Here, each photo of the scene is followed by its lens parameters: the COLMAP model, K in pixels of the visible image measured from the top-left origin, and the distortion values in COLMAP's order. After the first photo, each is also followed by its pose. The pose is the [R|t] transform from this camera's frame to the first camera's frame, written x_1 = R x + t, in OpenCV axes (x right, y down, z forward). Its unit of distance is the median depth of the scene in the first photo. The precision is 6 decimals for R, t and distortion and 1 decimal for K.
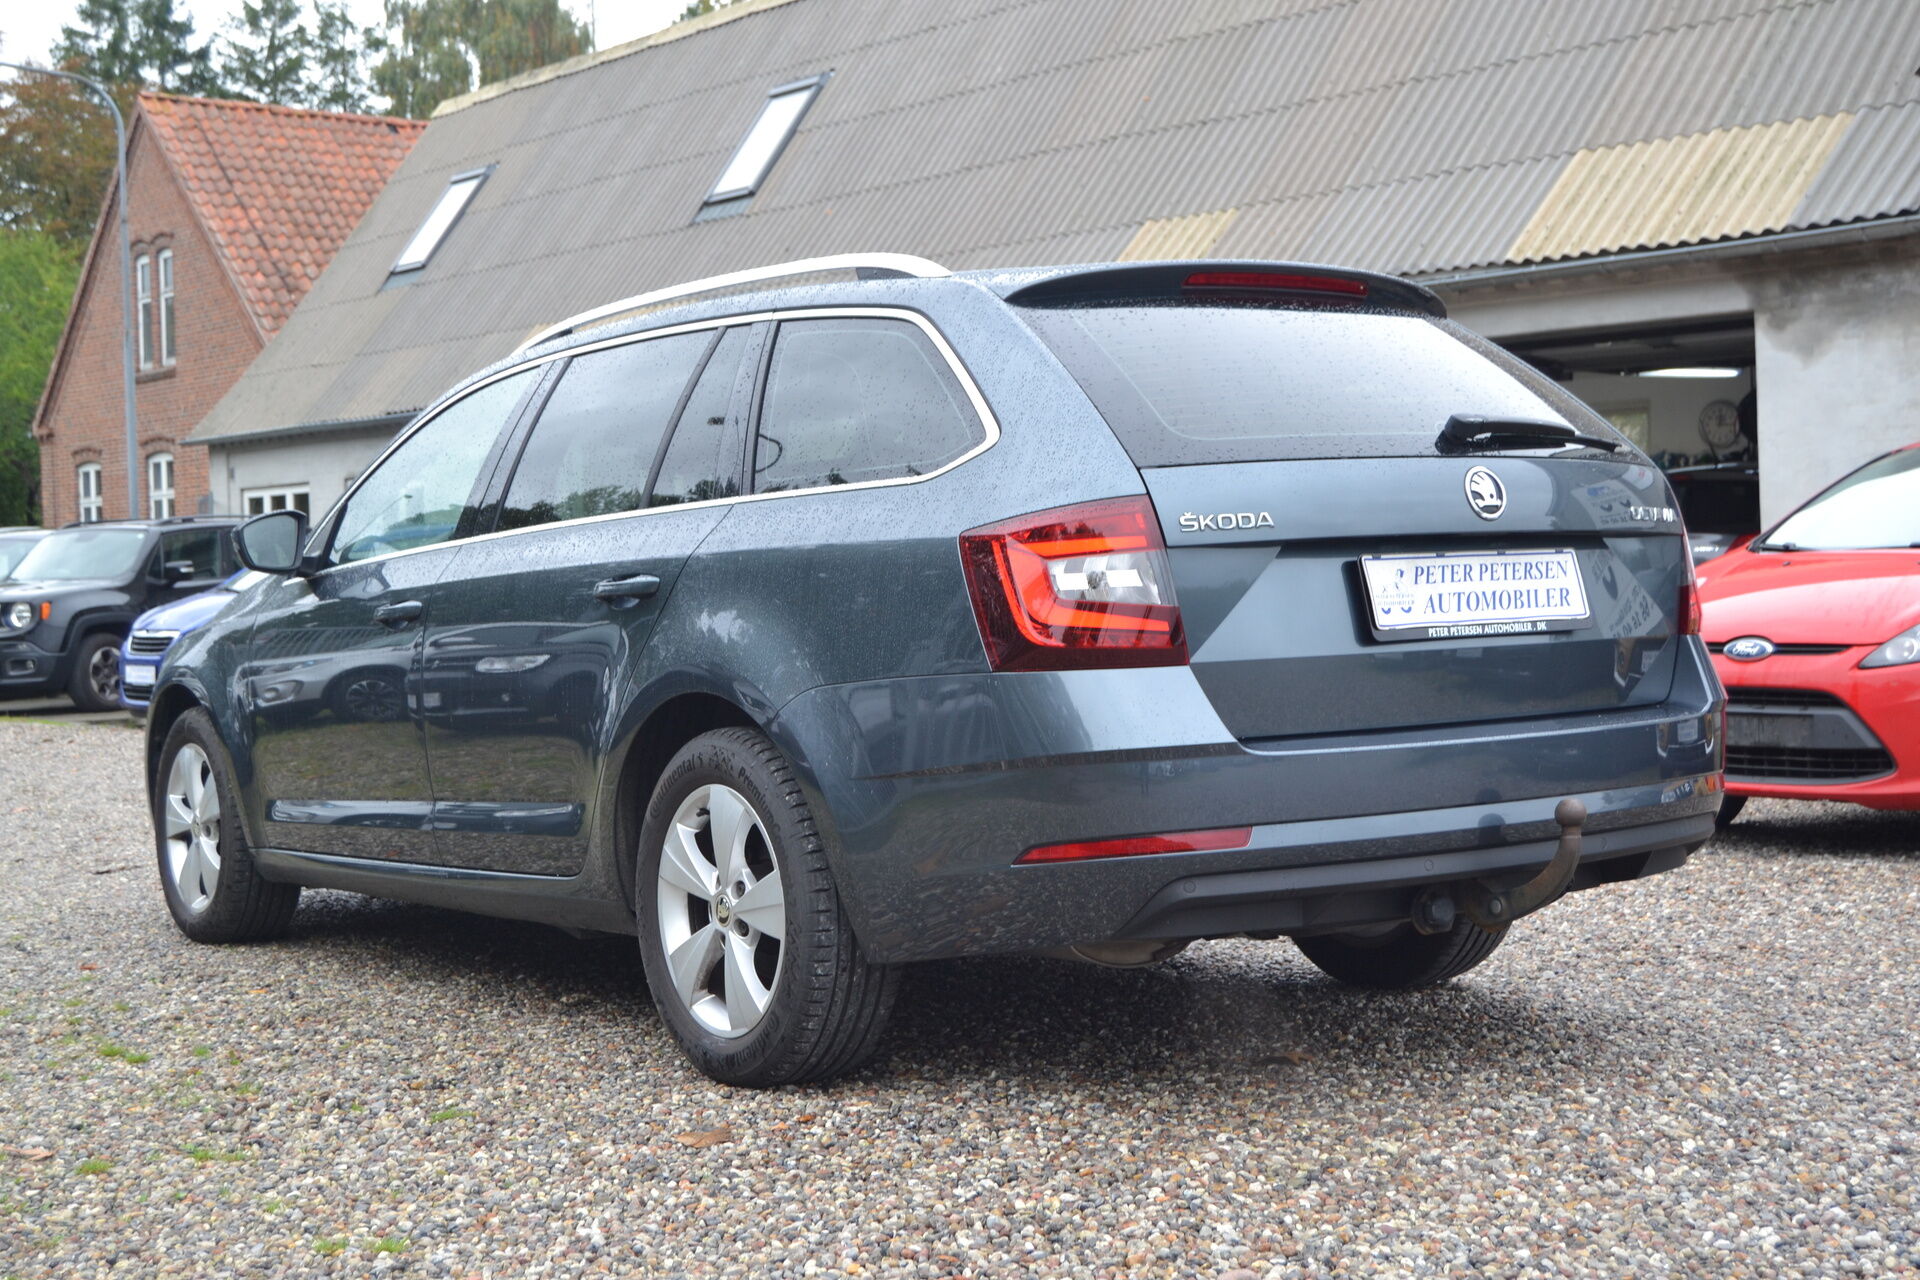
lens RADIAL K [[2645.5, 0, 960.0], [0, 2645.5, 640.0], [0, 0, 1]] dist [-0.001758, 0.027895]
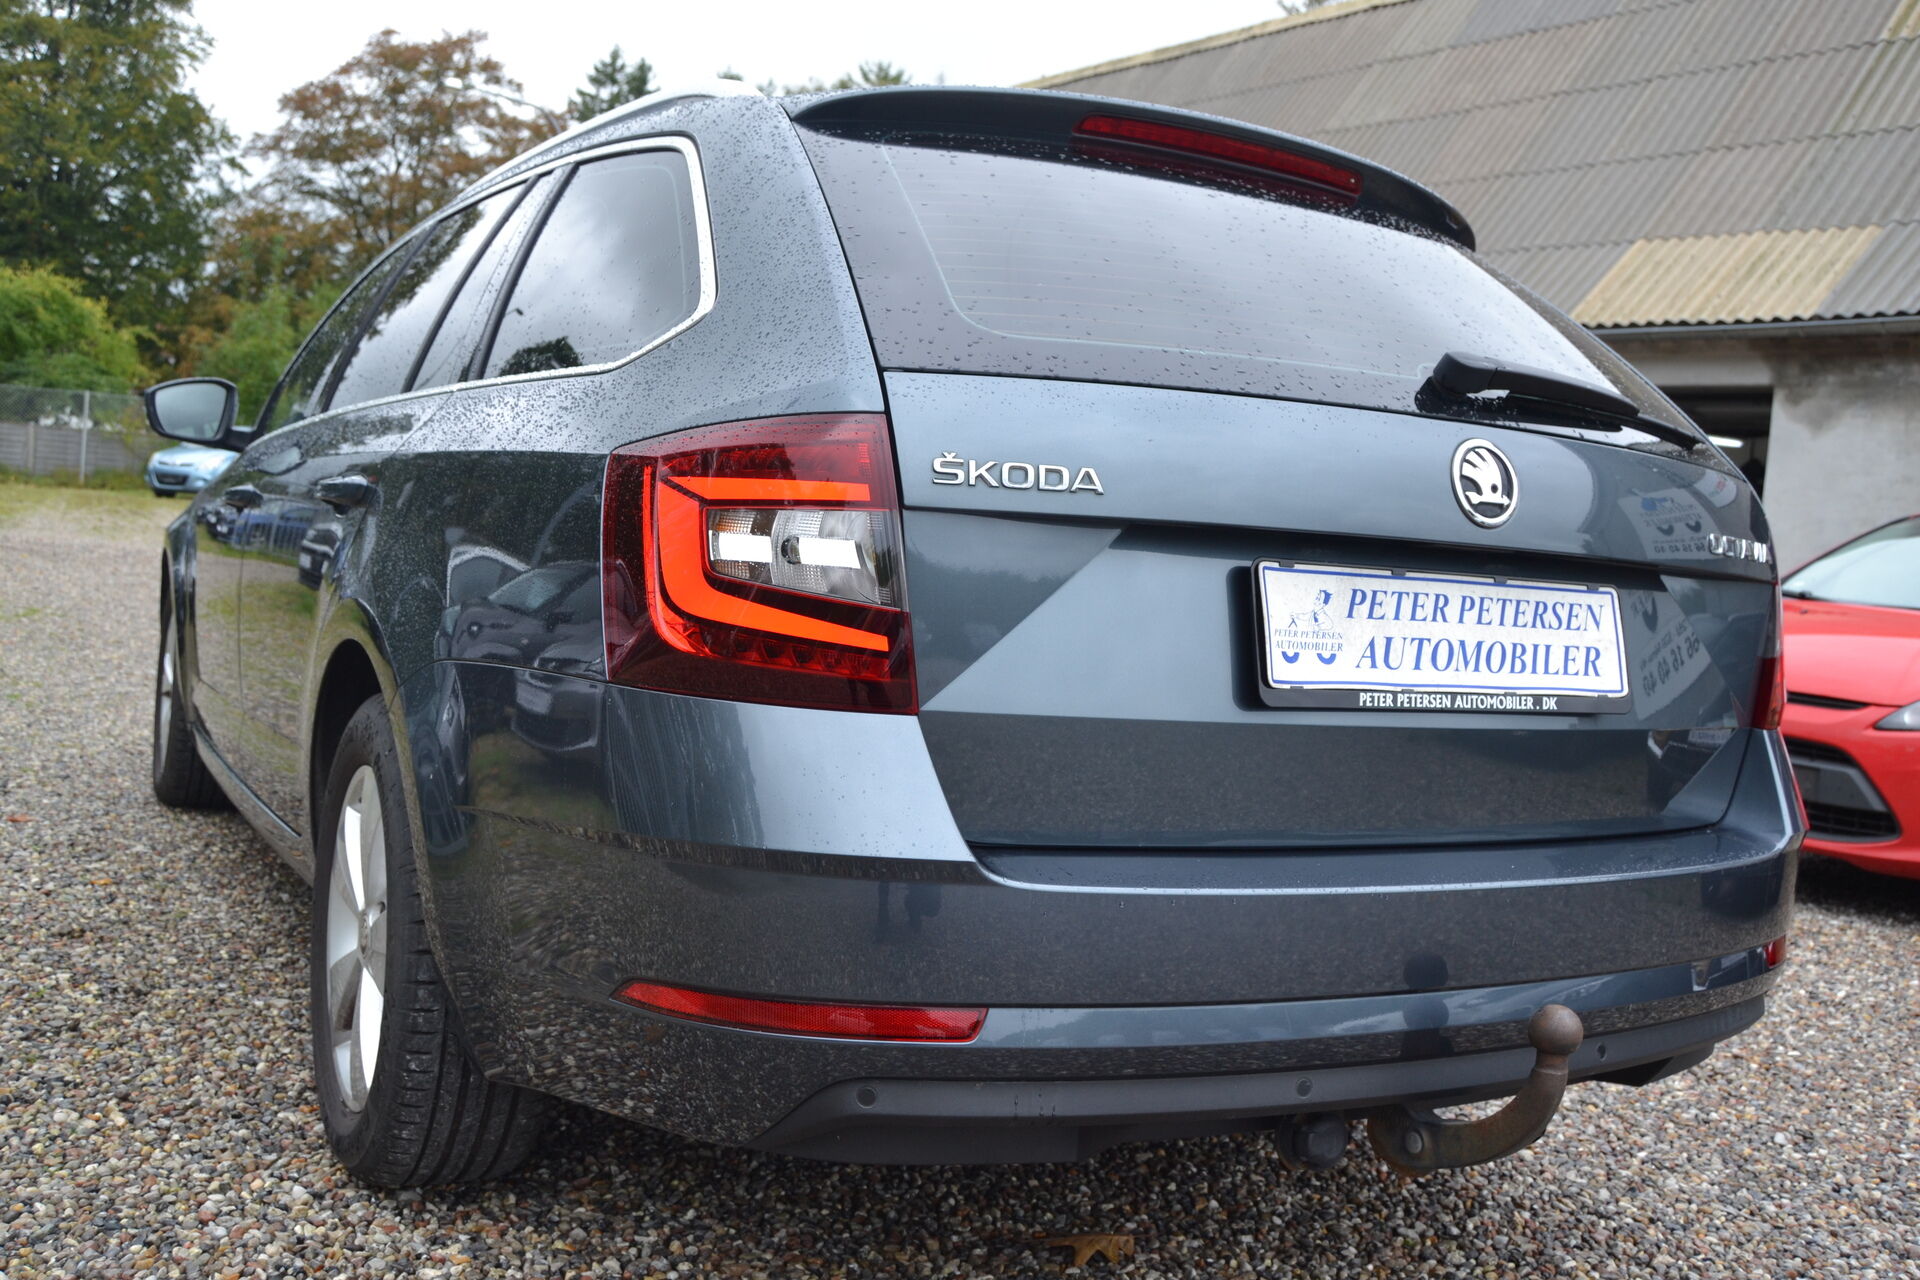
lens RADIAL K [[1775.5, 0, 960.0], [0, 1775.5, 640.0], [0, 0, 1]] dist [-0.034515, -0.005280]
pose [[0.987075, 0.121038, -0.105041, 0.111505], [-0.116594, 0.992044, 0.047486, -0.021849], [0.109953, -0.034625, 0.993333, 0.511144]]
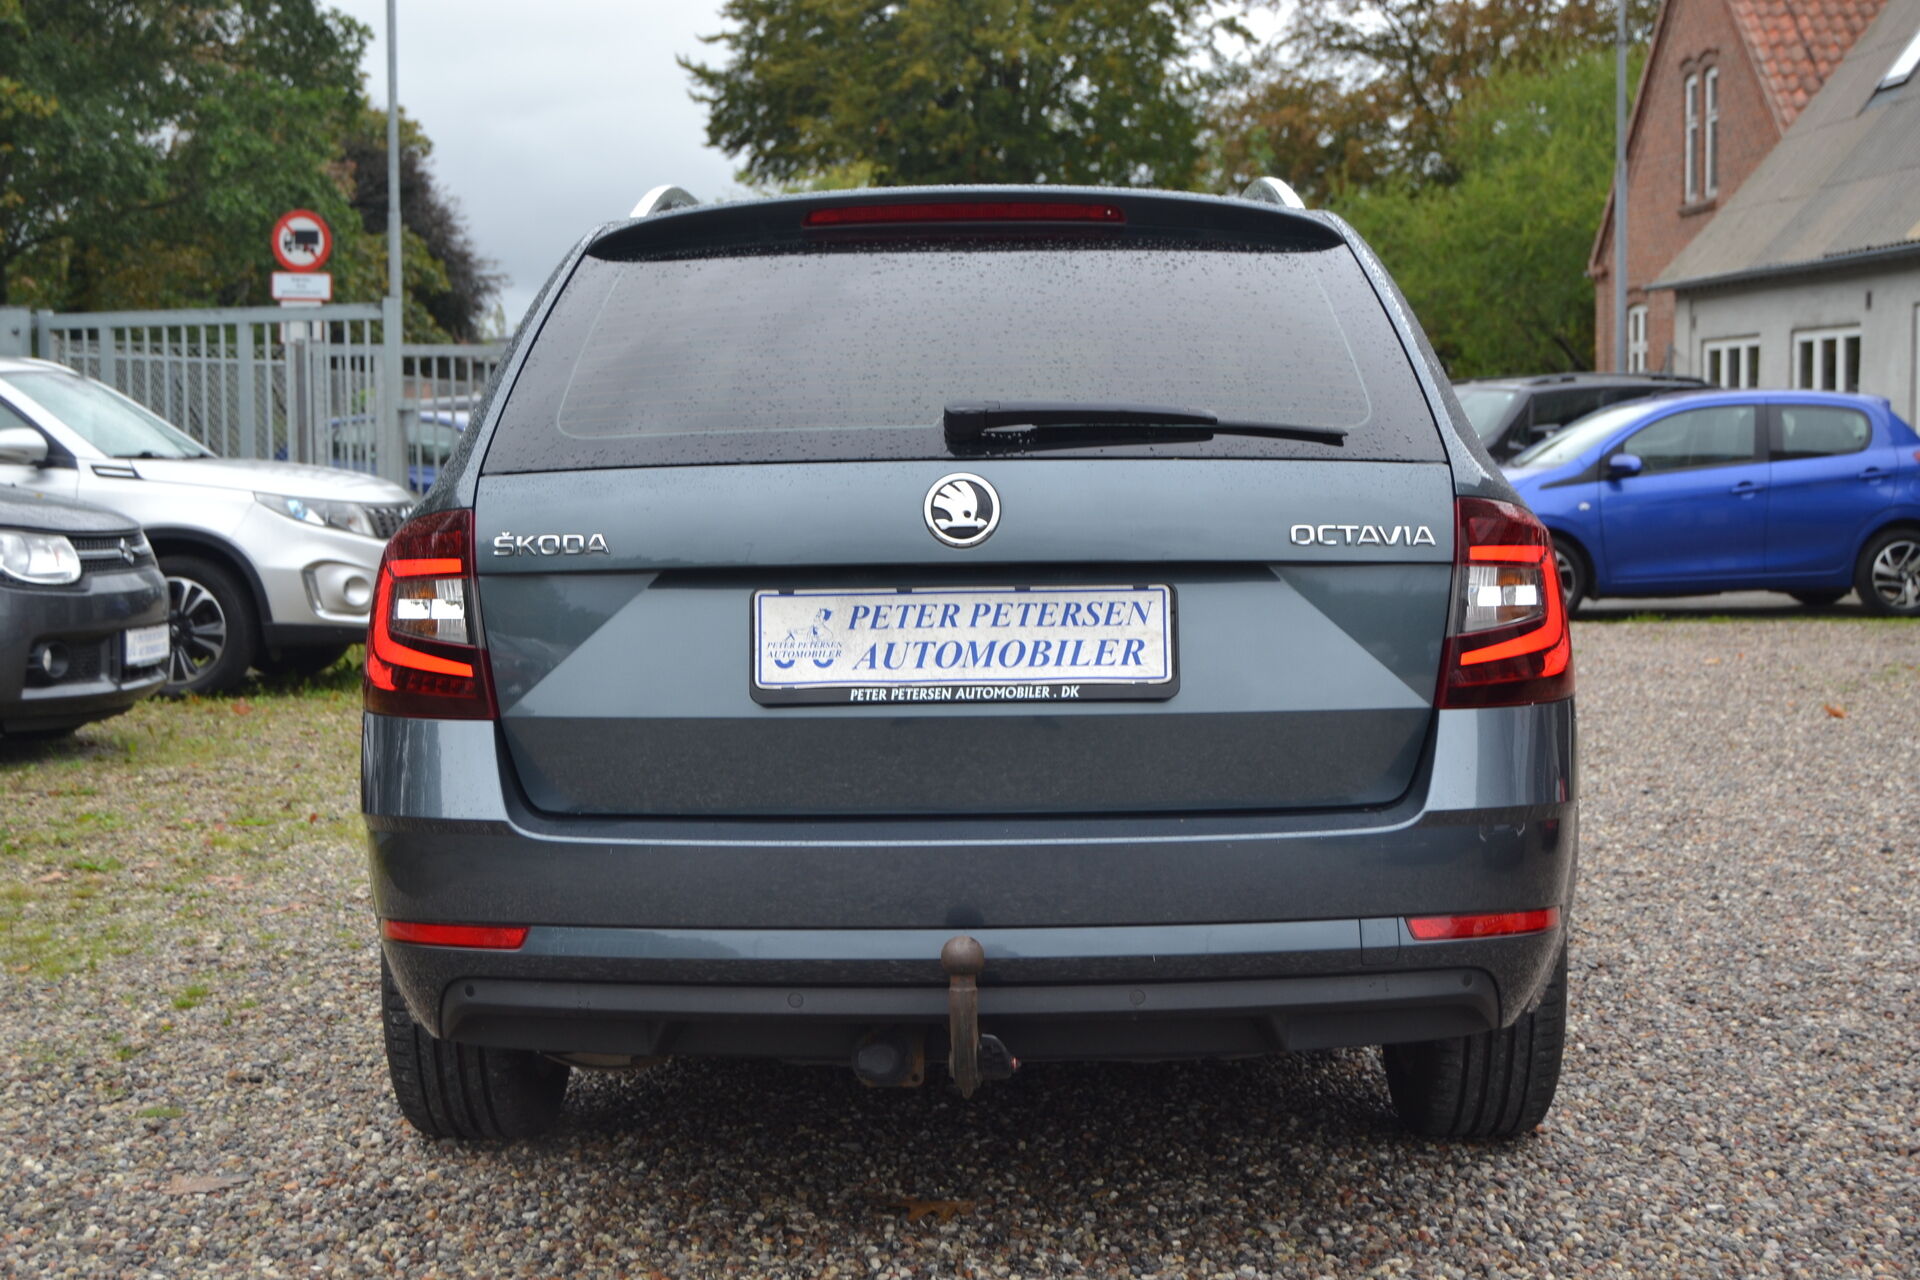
lens RADIAL K [[2959.8, 0, 960.0], [0, 2959.8, 640.0], [0, 0, 1]] dist [-0.129085, 0.041979]
pose [[0.803315, 0.059782, -0.592546, 0.613371], [-0.027401, 0.997606, 0.063501, -0.063735], [0.594923, -0.034775, 0.803030, 0.296453]]
